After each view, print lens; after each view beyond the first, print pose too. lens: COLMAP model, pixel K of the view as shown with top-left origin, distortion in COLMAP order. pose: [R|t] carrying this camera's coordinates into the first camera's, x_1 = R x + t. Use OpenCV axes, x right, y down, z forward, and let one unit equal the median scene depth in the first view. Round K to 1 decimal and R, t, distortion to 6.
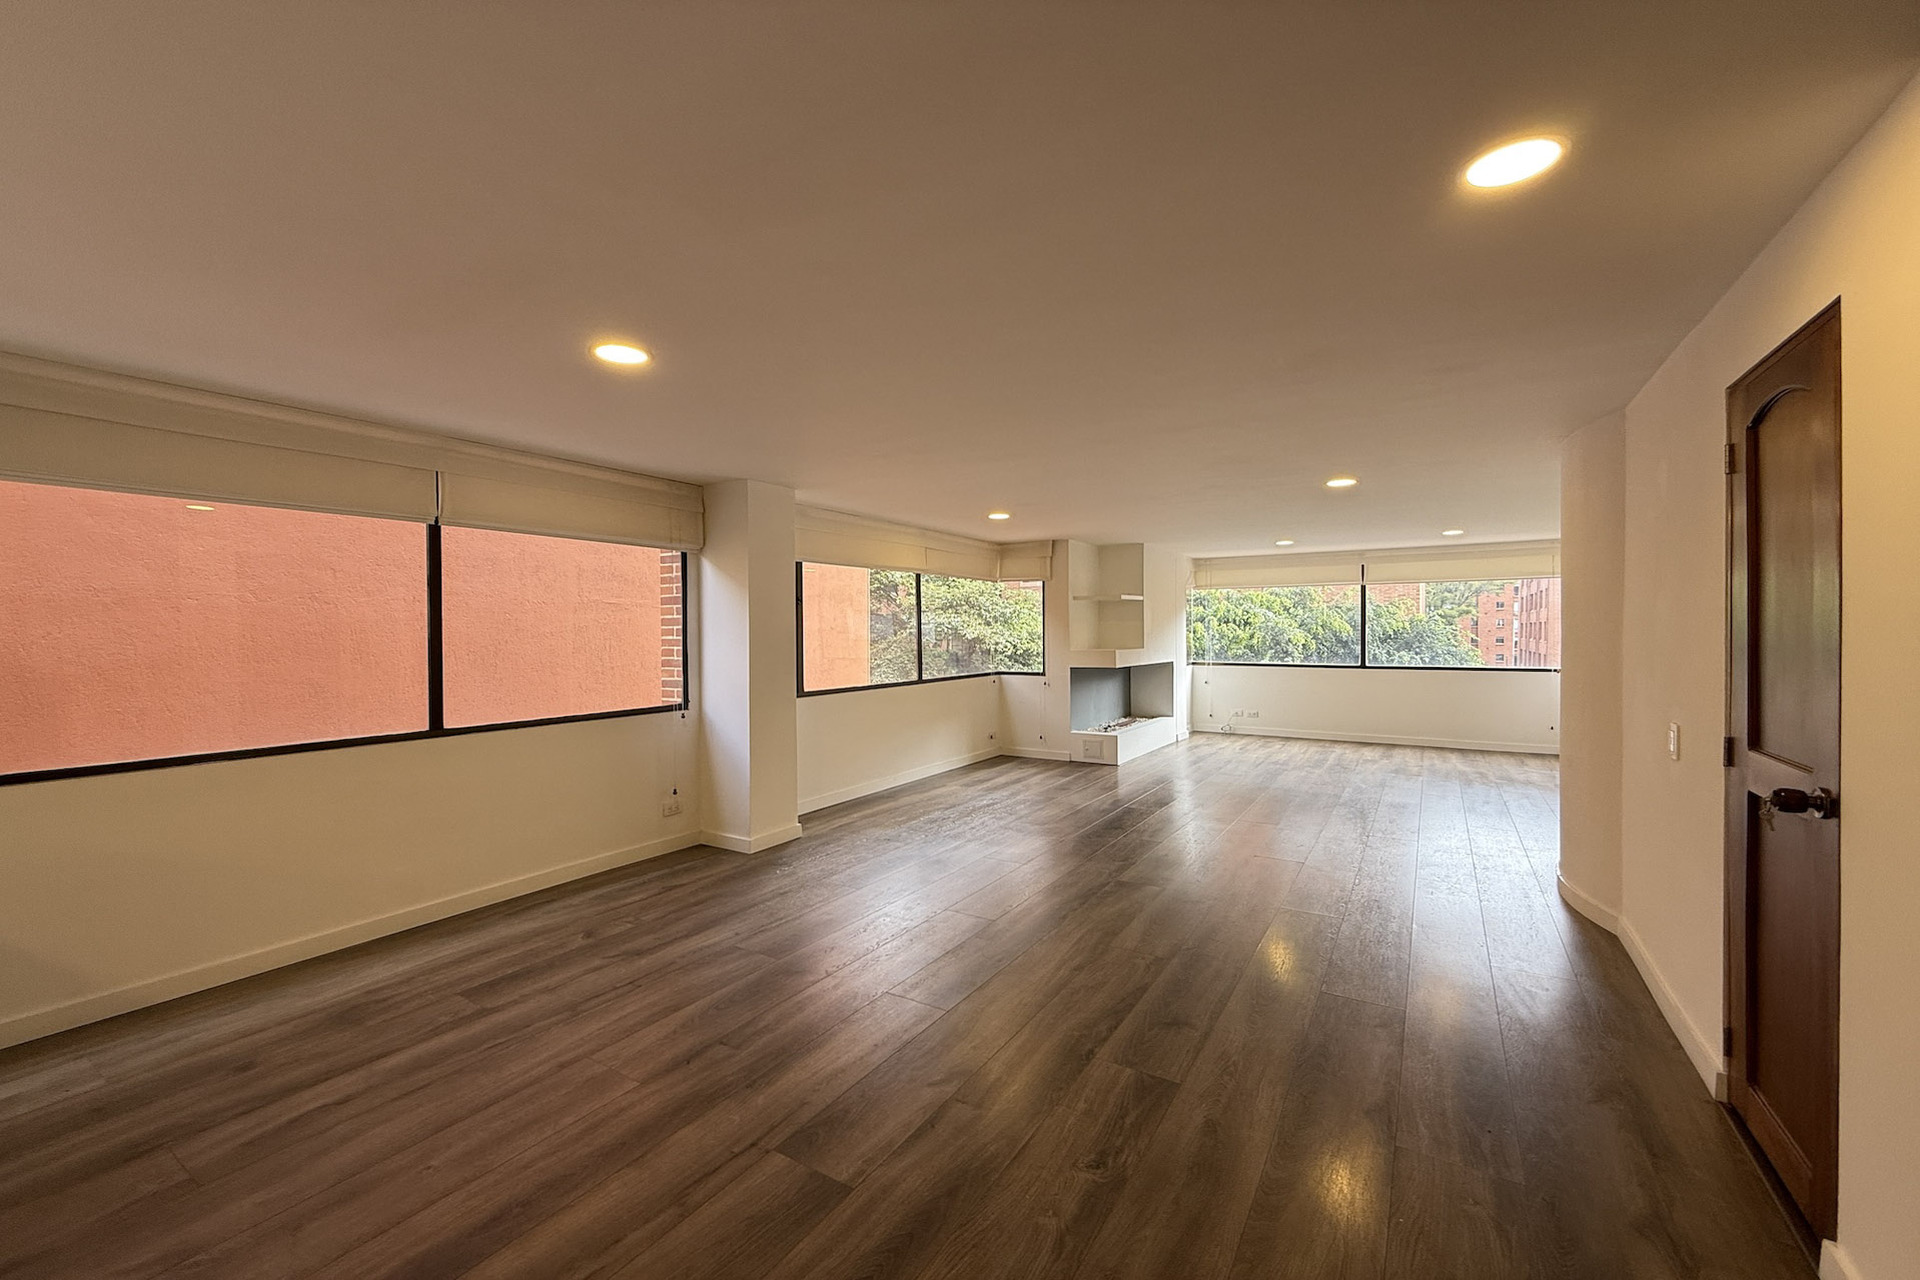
lens RADIAL K [[768.0, 0, 955.0], [0, 768.0, 633.6], [0, 0, 1]] dist [0.000887, -0.000702]
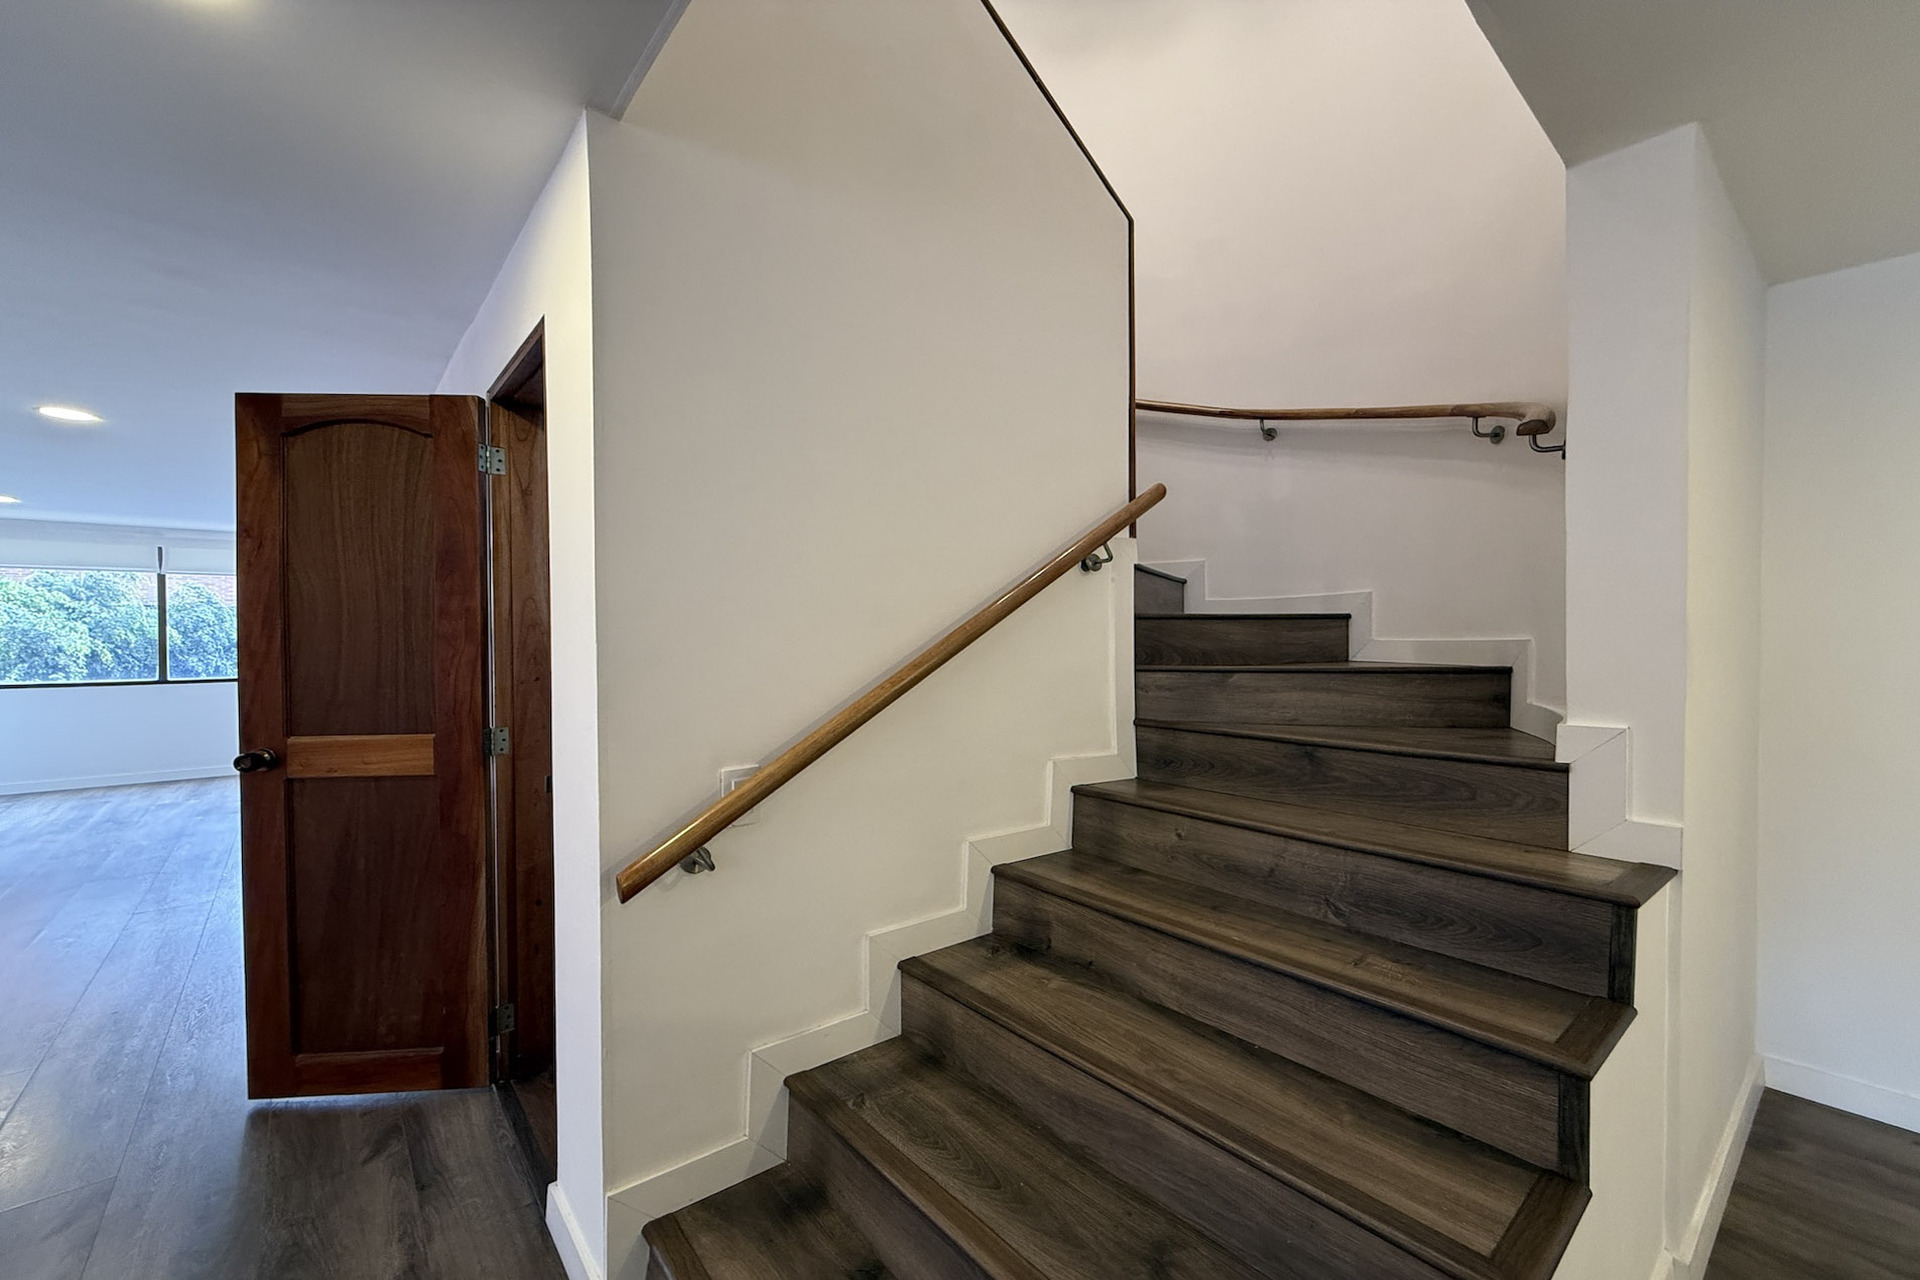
lens RADIAL K [[768.0, 0, 962.5], [0, 768.0, 644.8], [0, 0, 1]] dist [0.000887, -0.000702]
pose [[0.303826, -0.009566, 0.952679, 0.058610], [0.003392, 0.999954, 0.008959, 0.003233], [-0.952721, 0.000509, 0.303845, 0.022785]]
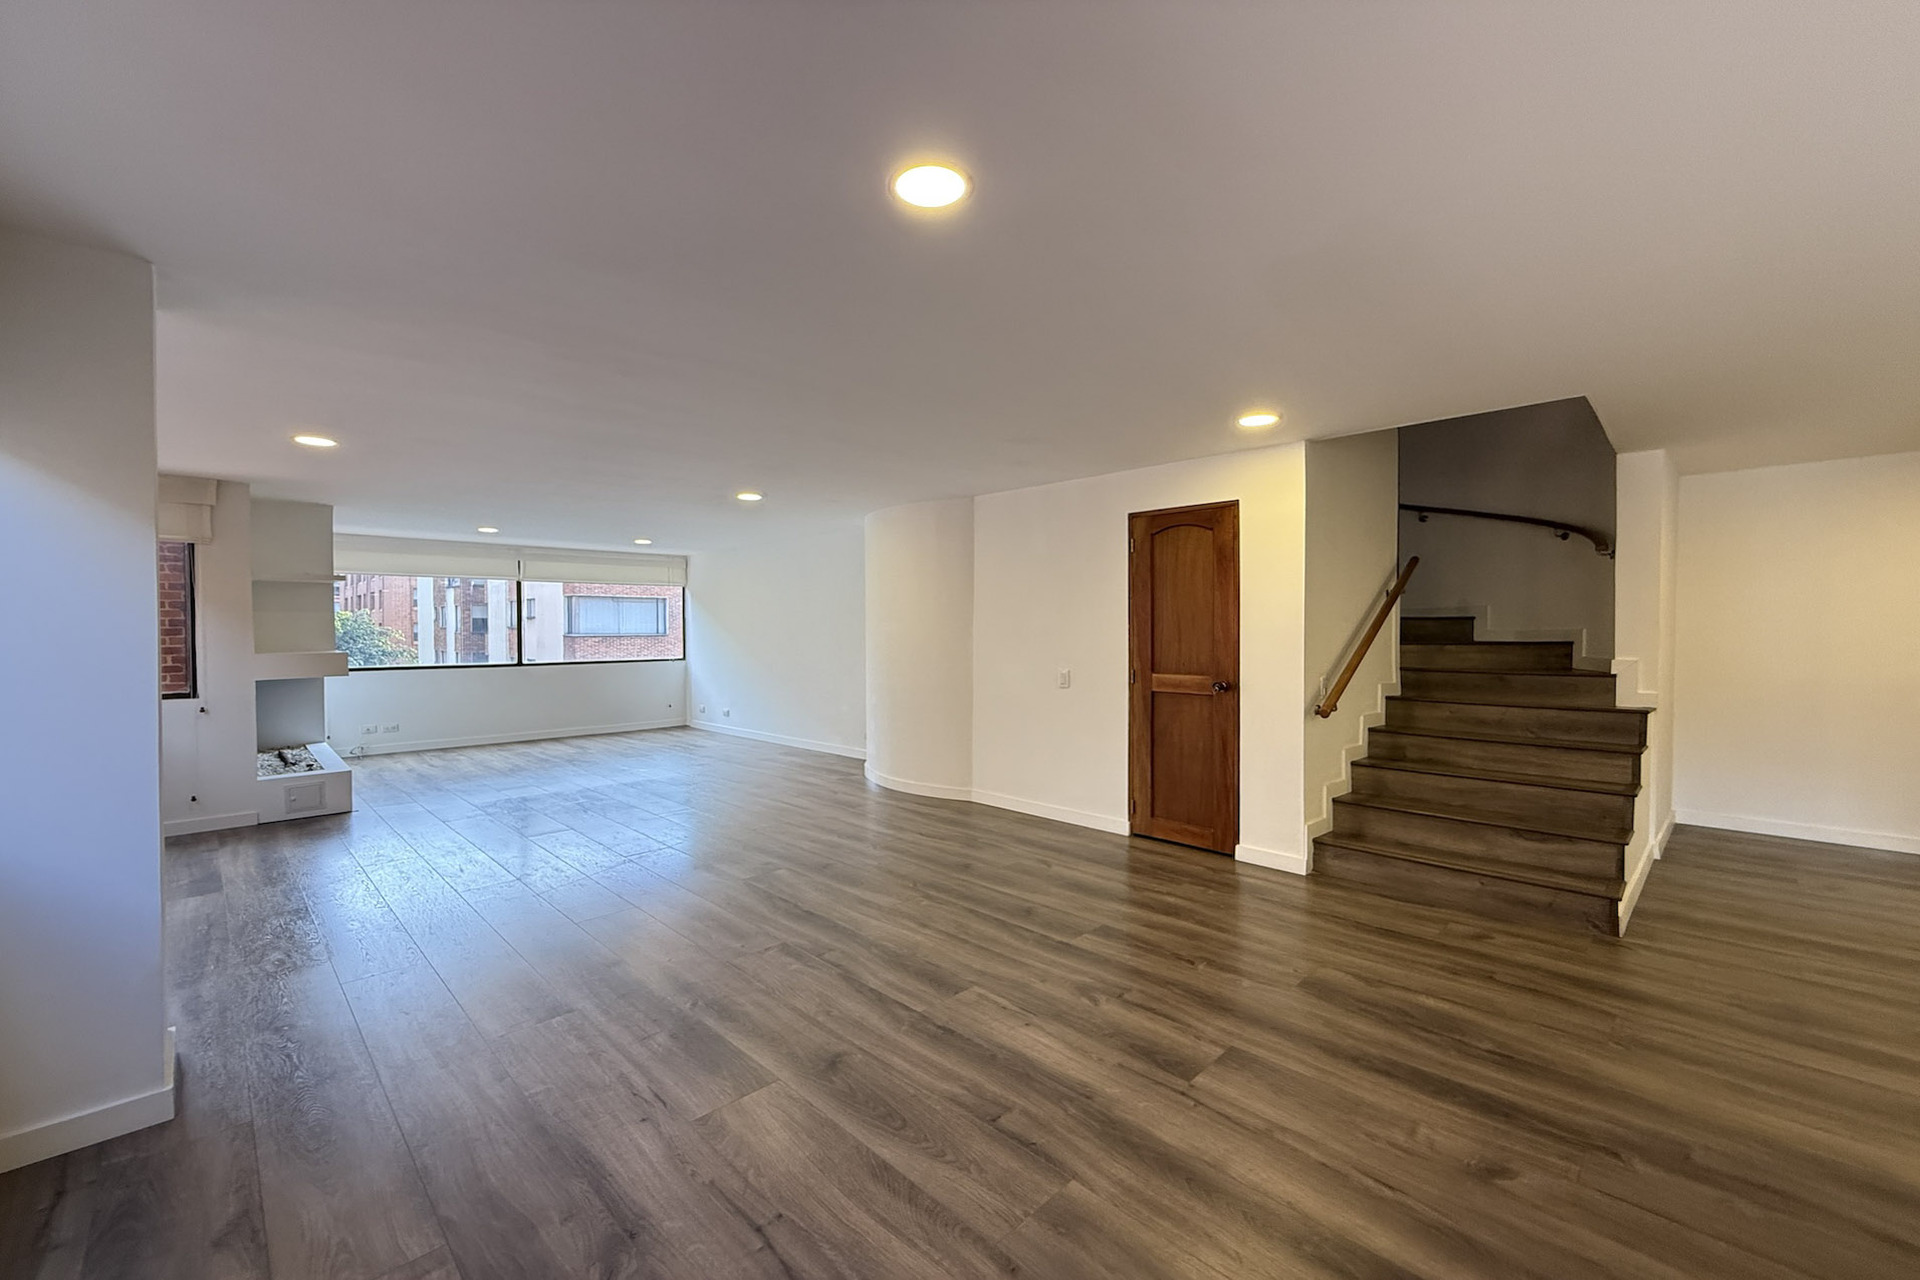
lens RADIAL K [[768.0, 0, 953.6], [0, 768.0, 650.7], [0, 0, 1]] dist [0.000887, -0.000702]
pose [[0.223800, -0.022872, 0.974367, -0.351095], [0.003583, 0.999737, 0.022645, 0.006277], [-0.974629, -0.001577, 0.223823, 0.277286]]
